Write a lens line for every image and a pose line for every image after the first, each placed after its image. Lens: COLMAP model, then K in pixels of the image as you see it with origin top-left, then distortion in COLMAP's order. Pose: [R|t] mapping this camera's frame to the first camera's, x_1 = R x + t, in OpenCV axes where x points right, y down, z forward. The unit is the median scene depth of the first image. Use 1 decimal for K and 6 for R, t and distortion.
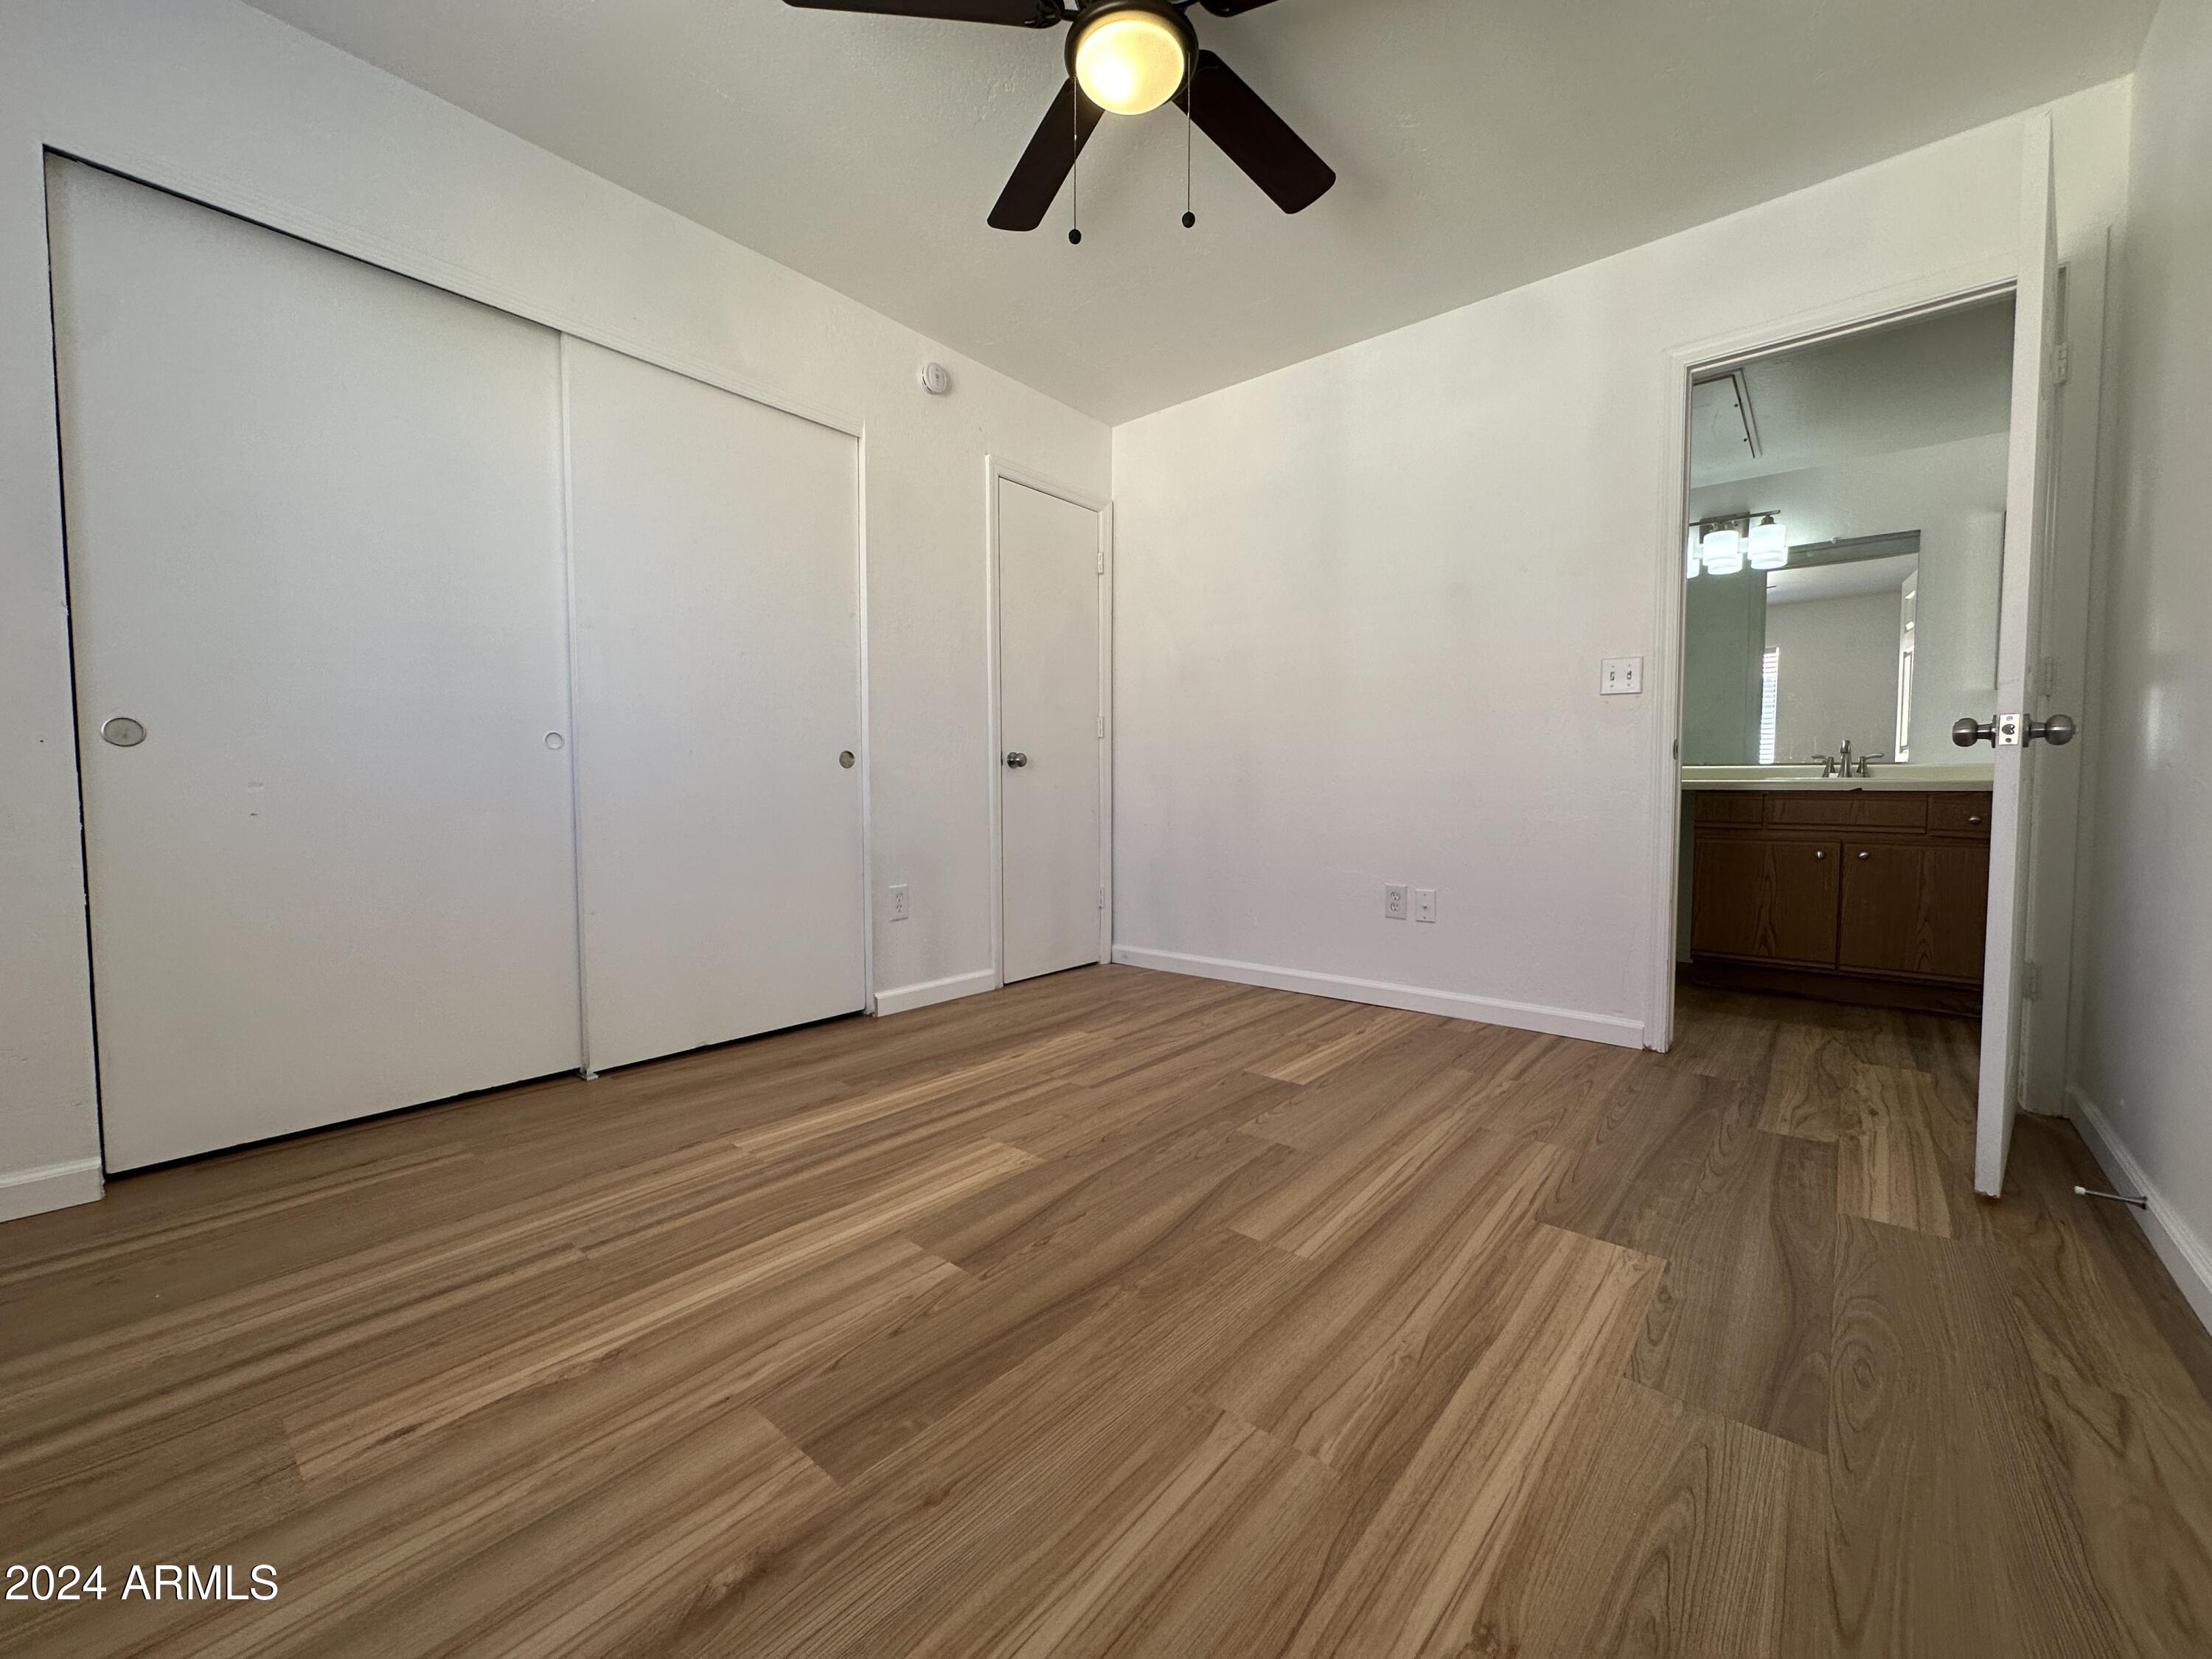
lens RADIAL K [[881.8, 0, 1105.5], [0, 881.8, 827.5], [0, 0, 1]] dist [-0.003406, 0.000892]
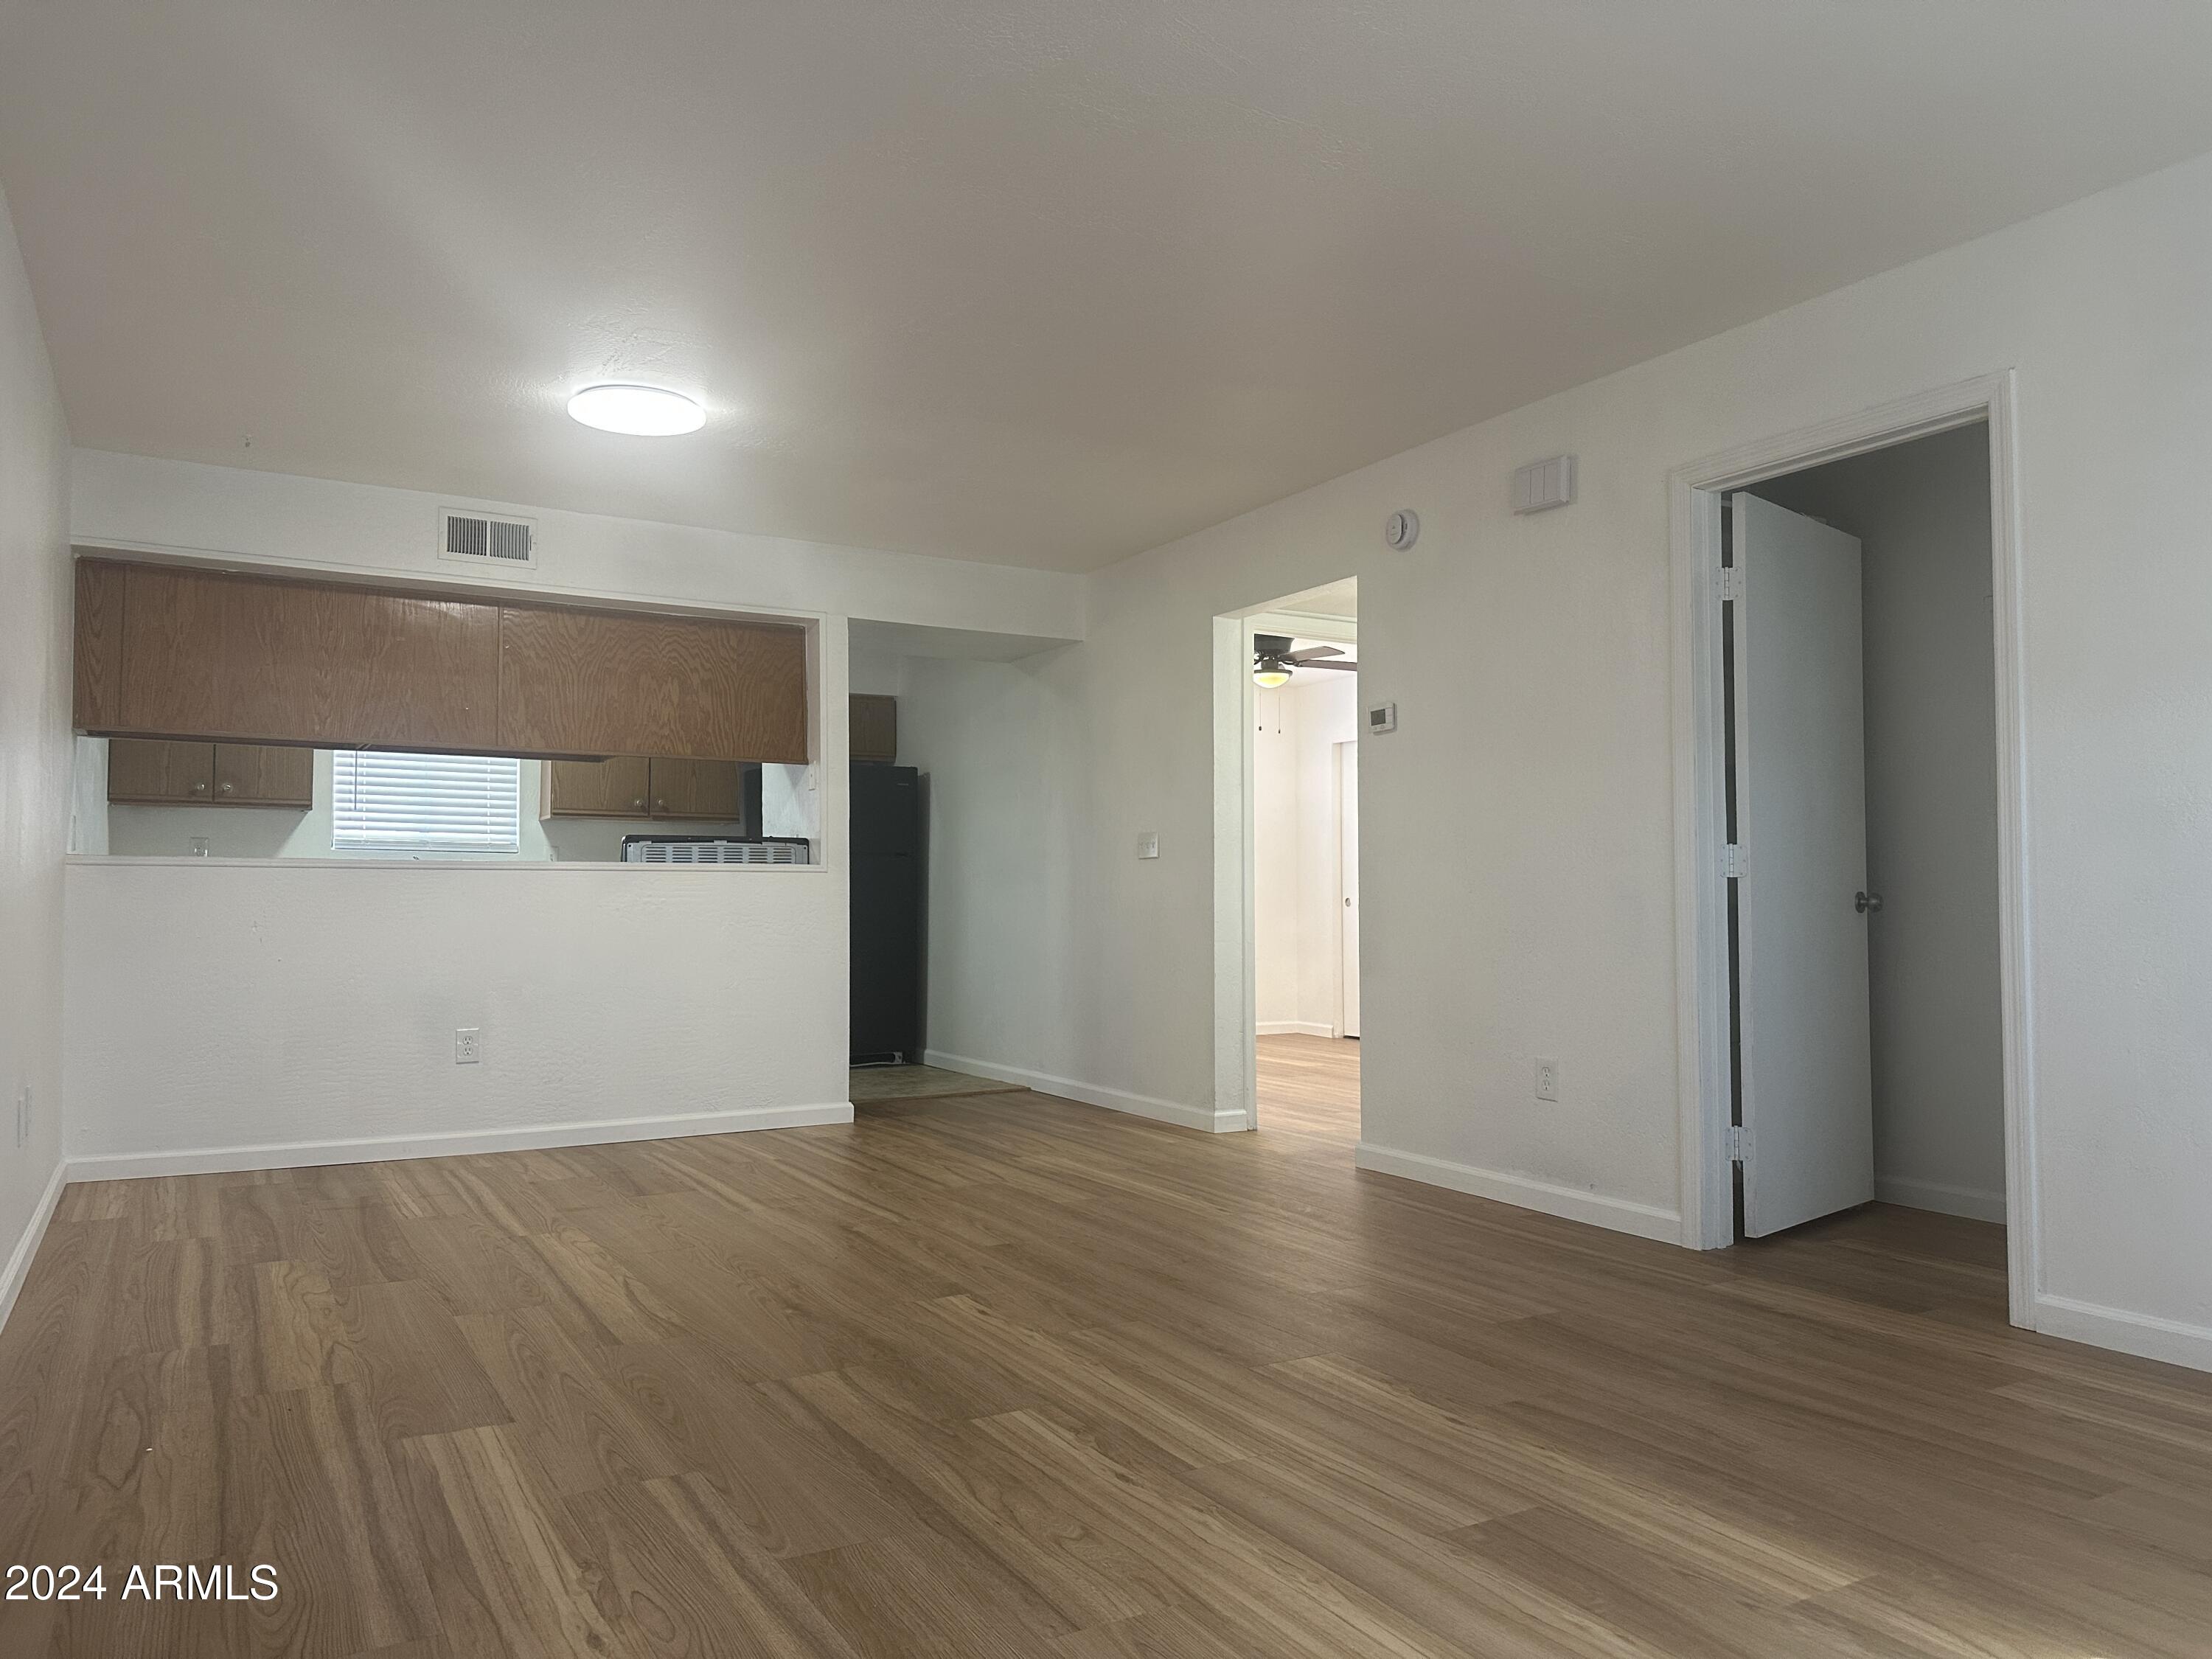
lens RADIAL K [[1548.7, 0, 1095.6], [0, 1548.7, 834.4], [0, 0, 1]] dist [0.045184, -0.062078]
pose [[-0.342107, -0.036308, -0.938959, 0.769466], [-0.046386, 0.998687, -0.021717, -0.173470], [0.938516, 0.036125, -0.343342, 2.129206]]
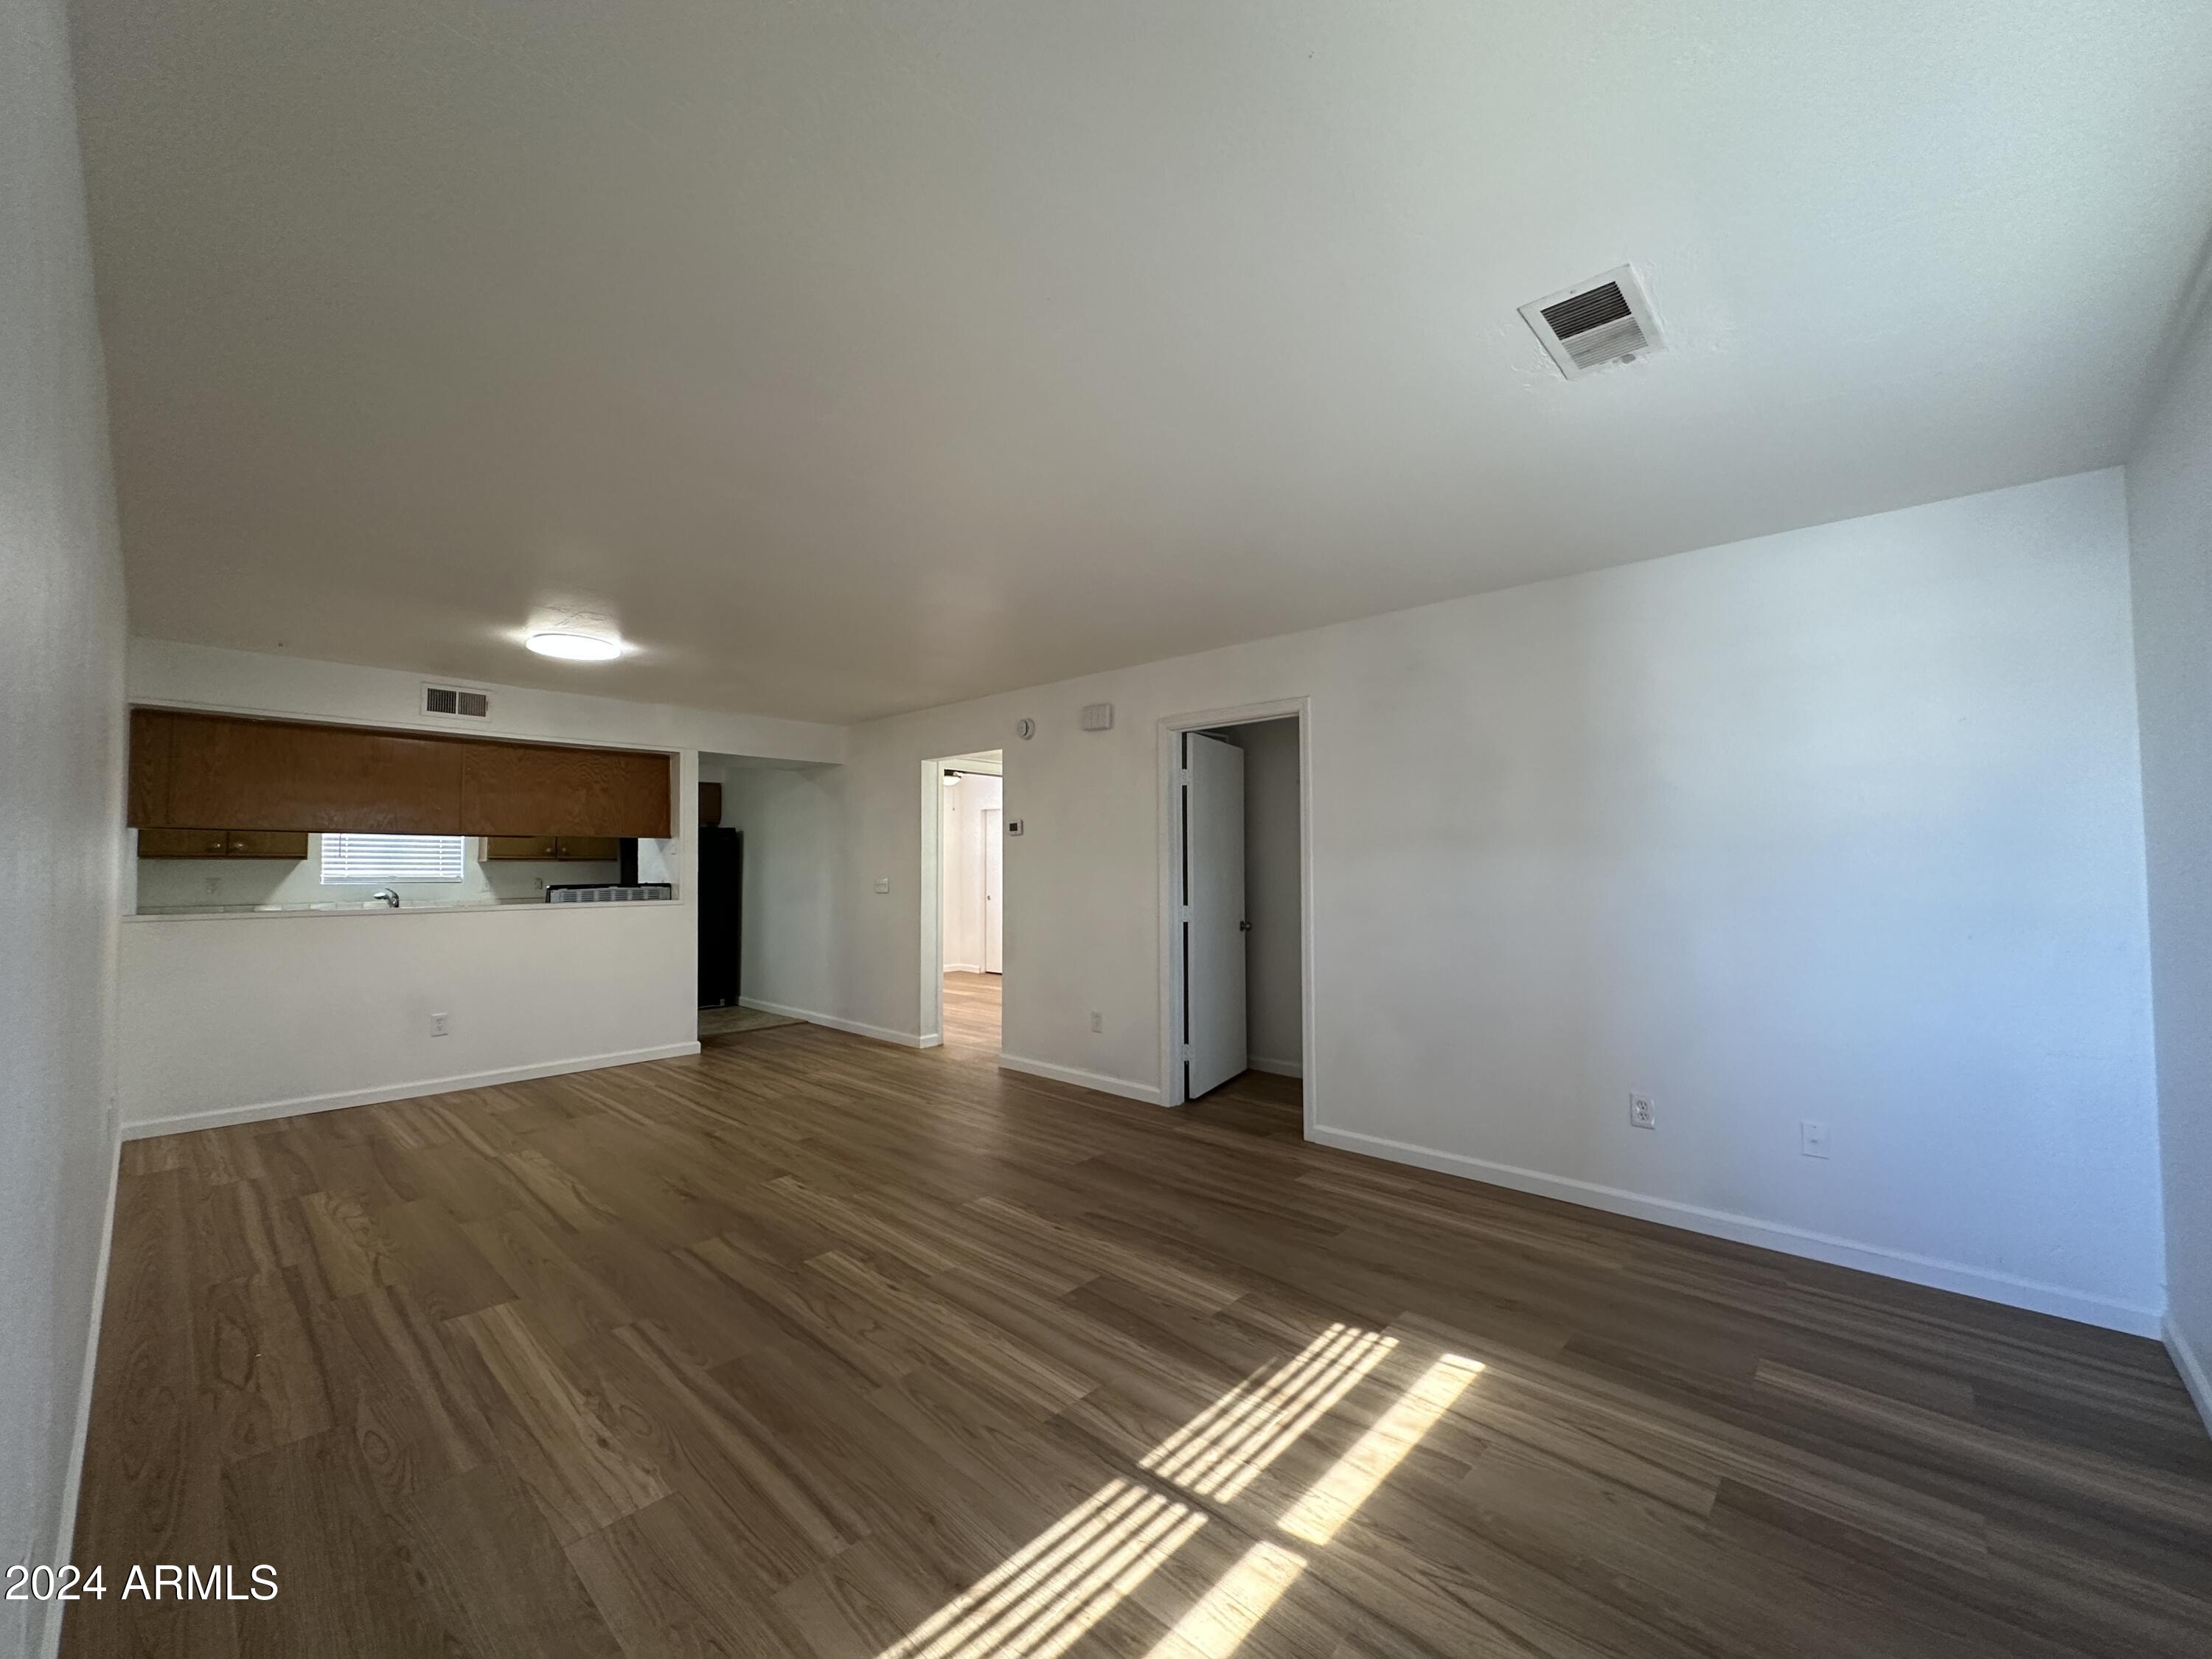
lens RADIAL K [[877.6, 0, 1102.4], [0, 877.6, 830.1], [0, 0, 1]] dist [-0.000180, -0.000656]
pose [[-0.048407, -0.036347, -0.998166, 0.941573], [-0.046654, 0.998329, -0.034090, -0.376709], [0.997738, 0.044918, -0.050022, 2.093754]]
